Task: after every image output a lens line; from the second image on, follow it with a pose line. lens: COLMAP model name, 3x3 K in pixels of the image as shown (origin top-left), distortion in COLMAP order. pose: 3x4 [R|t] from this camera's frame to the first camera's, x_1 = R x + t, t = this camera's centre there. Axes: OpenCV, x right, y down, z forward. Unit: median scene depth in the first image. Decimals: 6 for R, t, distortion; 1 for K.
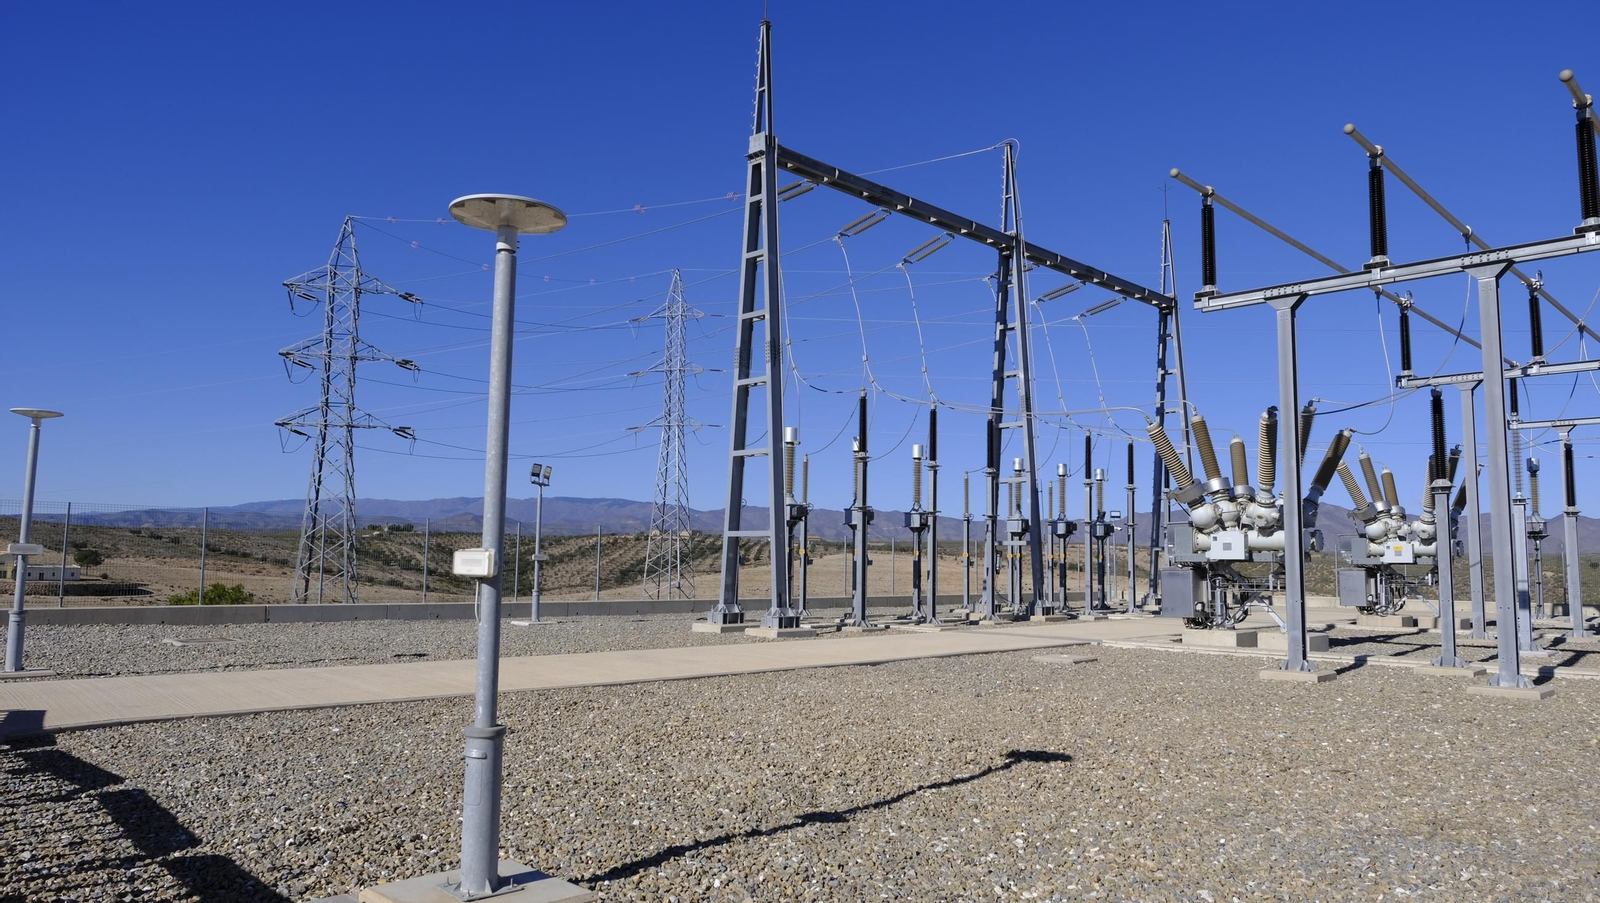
lens RADIAL K [[1109.0, 0, 807.7], [0, 1109.0, 456.0], [0, 0, 1]] dist [-0.016325, 0.003795]
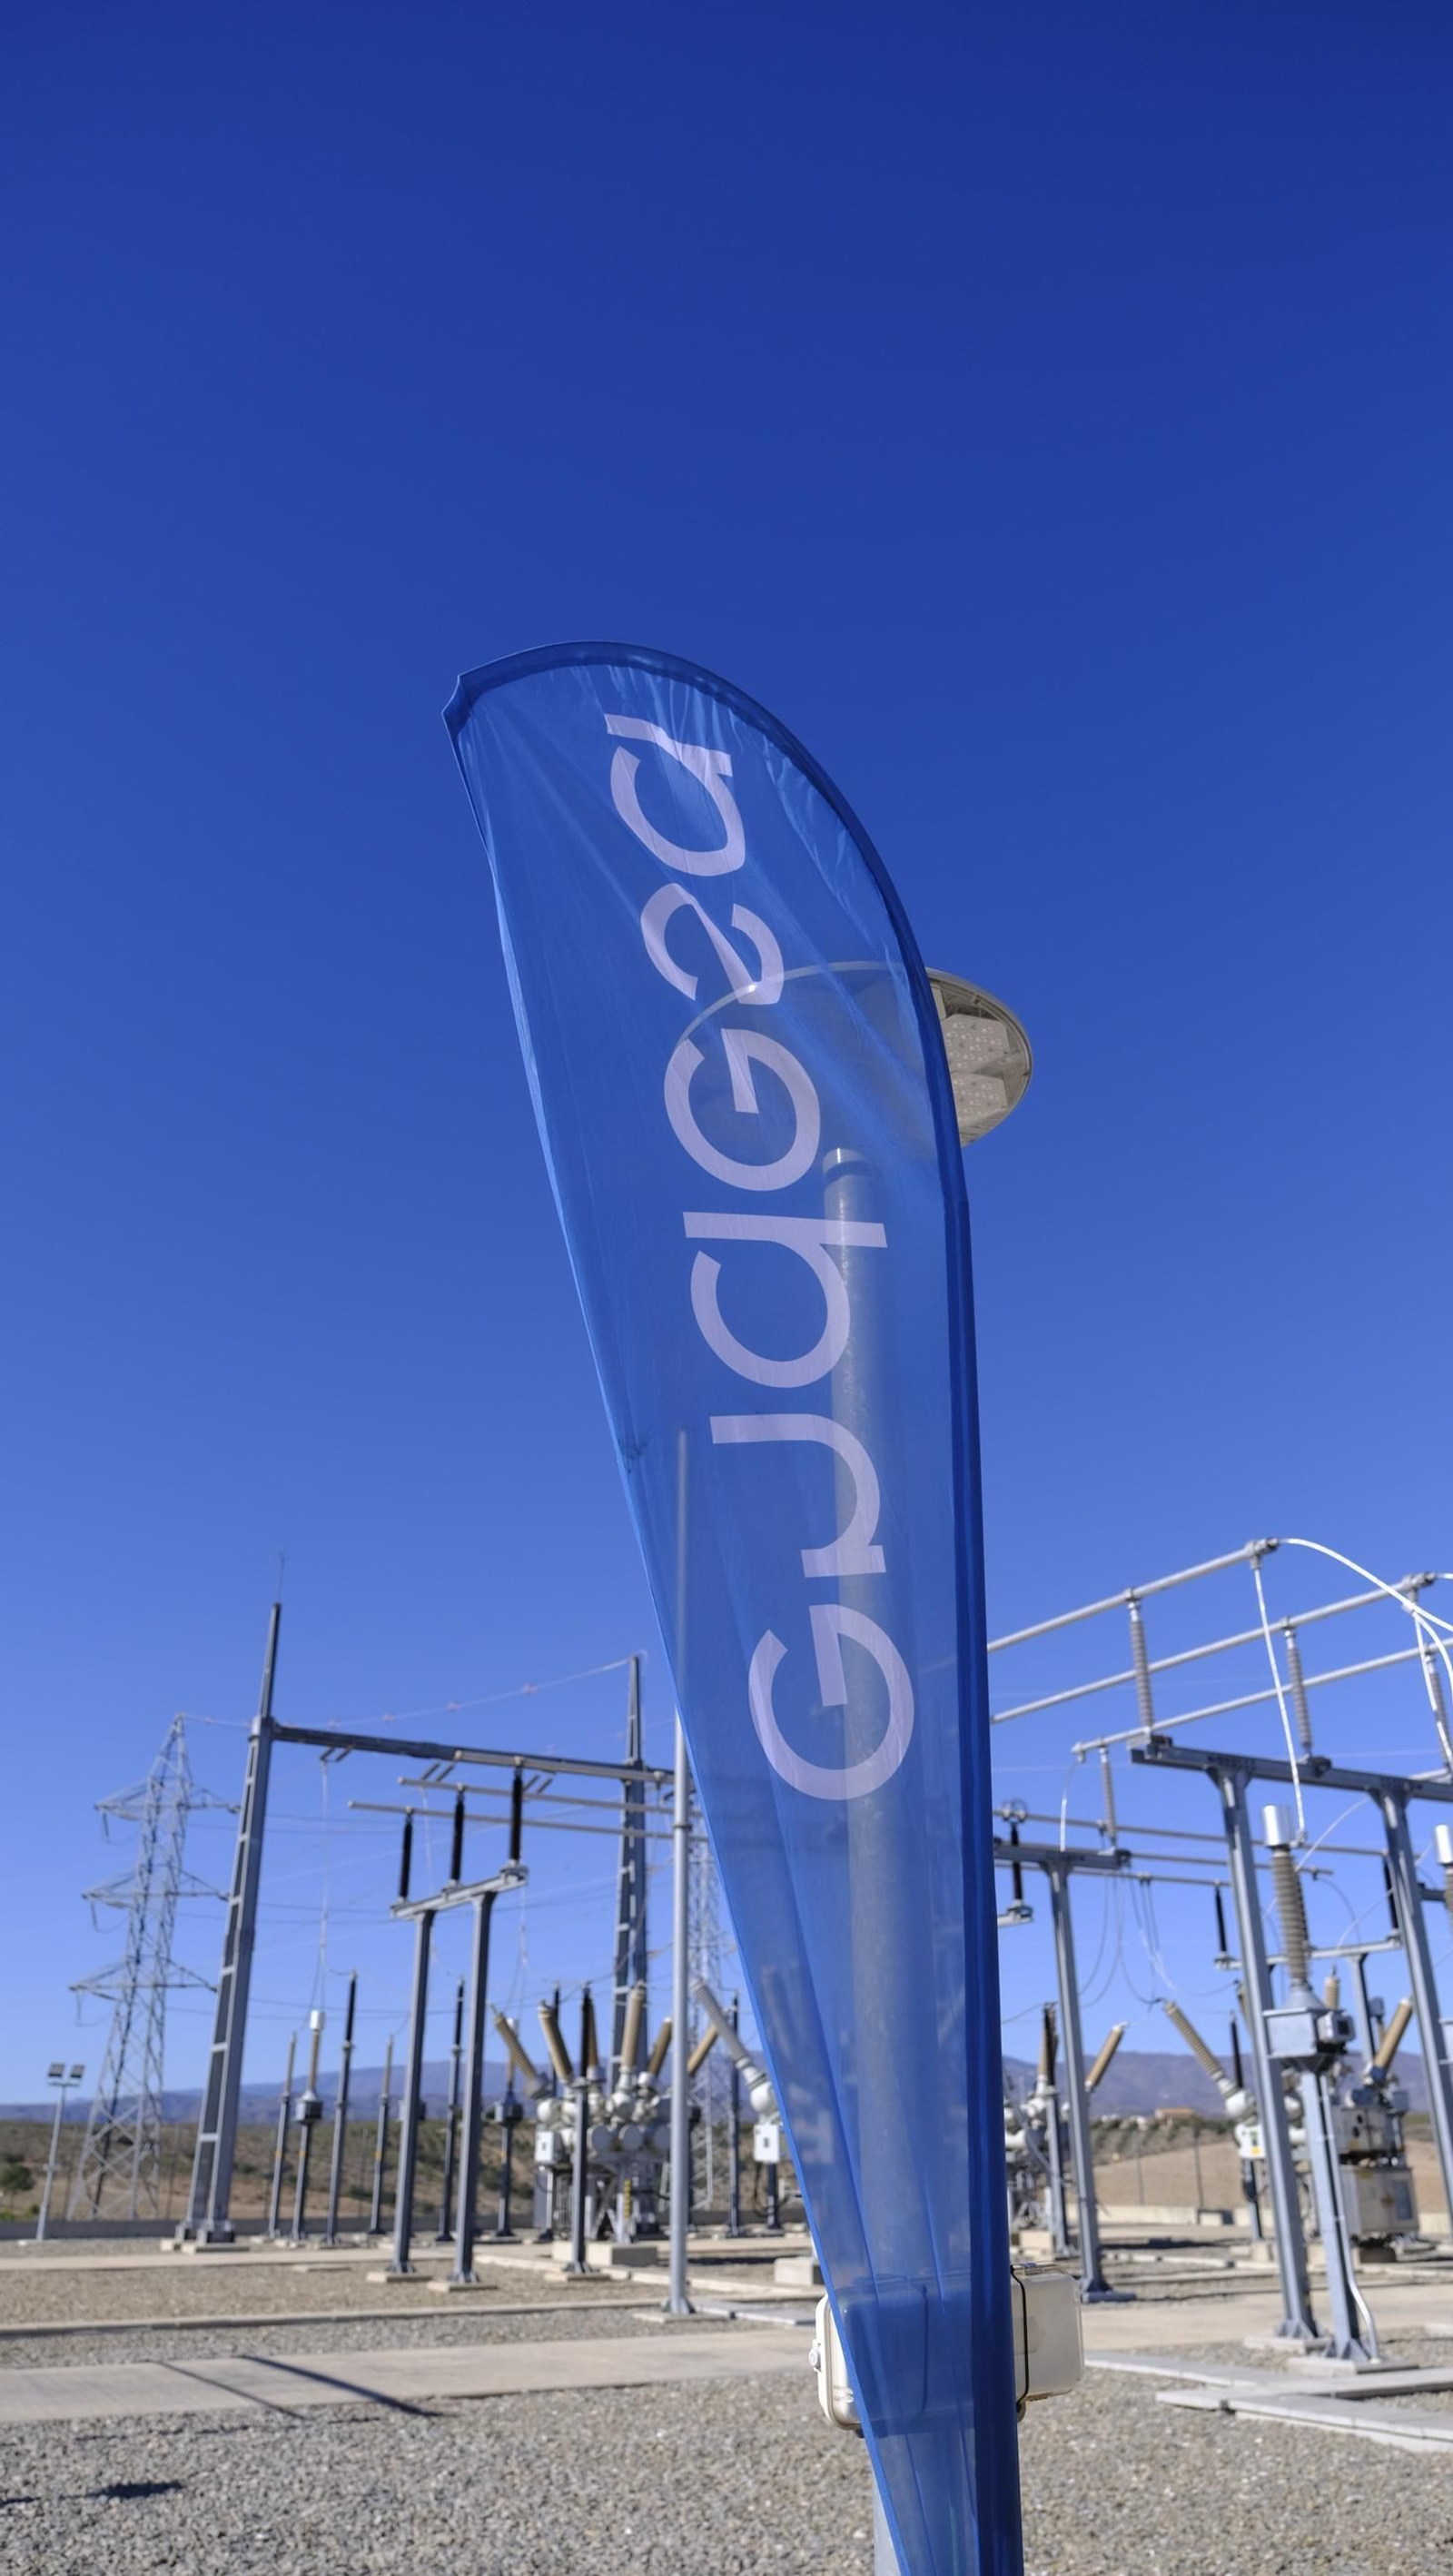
lens RADIAL K [[1785.3, 0, 738.3], [0, 1785.3, 1281.7], [0, 0, 1]] dist [-0.016325, 0.003795]
pose [[0.967716, -0.126957, -0.217734, 0.798418], [0.040858, 0.931465, -0.361529, -0.045551], [0.248710, 0.340961, 0.906581, -0.540477]]
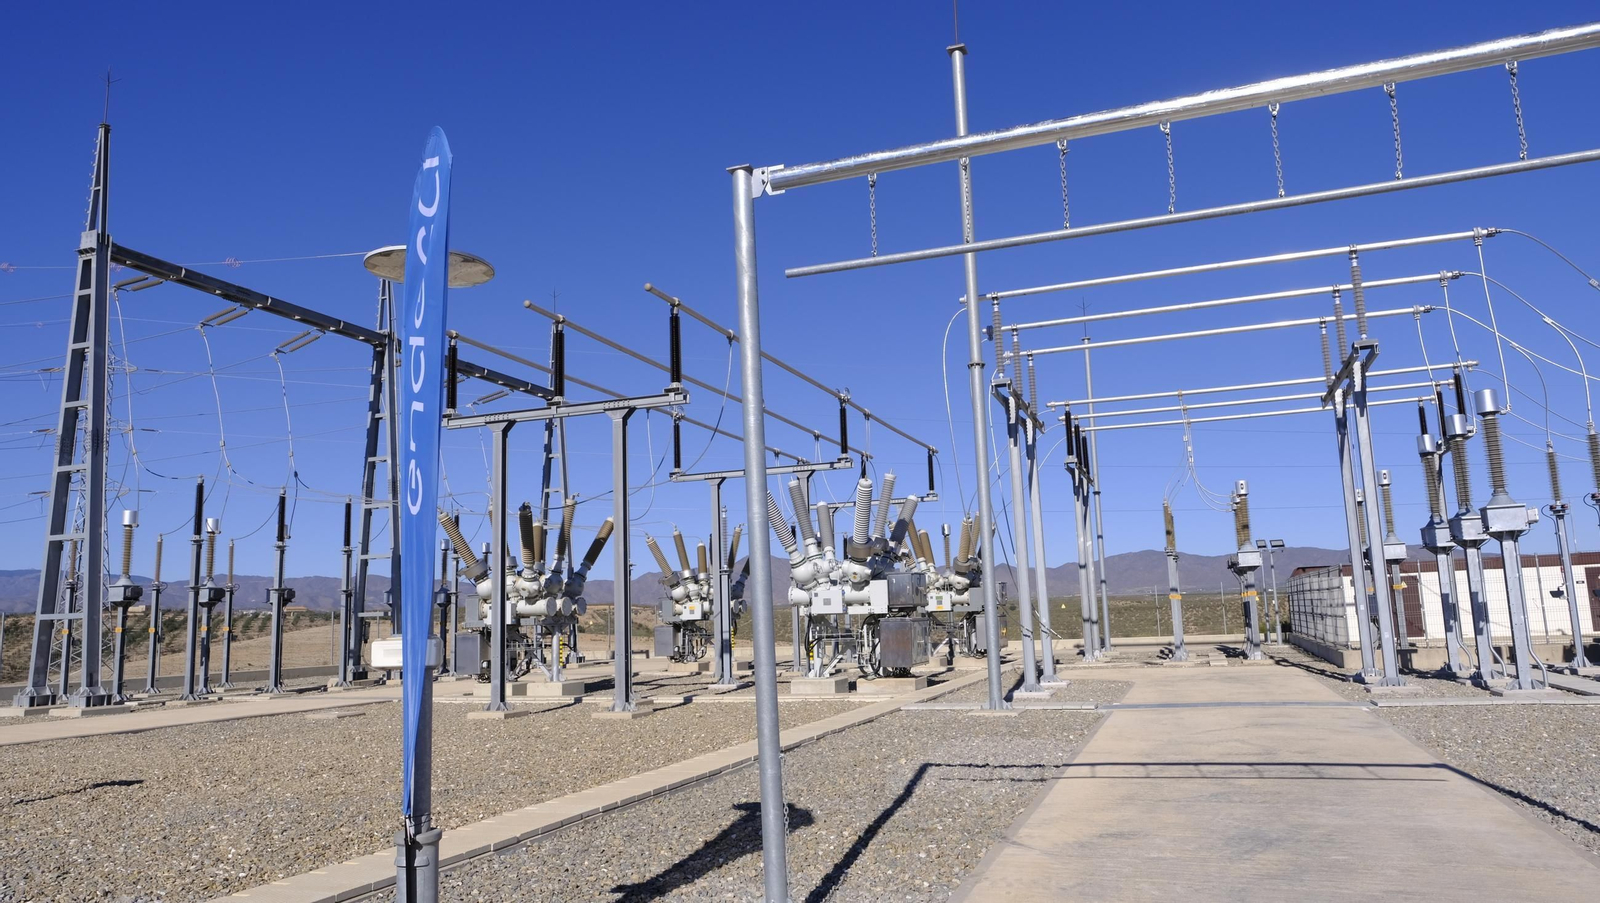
lens RADIAL K [[1109.0, 0, 817.7], [0, 1109.0, 461.2], [0, 0, 1]] dist [-0.016325, 0.003795]
pose [[0.907336, 0.018797, 0.419986, 0.143597], [0.002278, 0.998766, -0.049621, -0.020545], [-0.420400, 0.045979, 0.906173, -0.216881]]
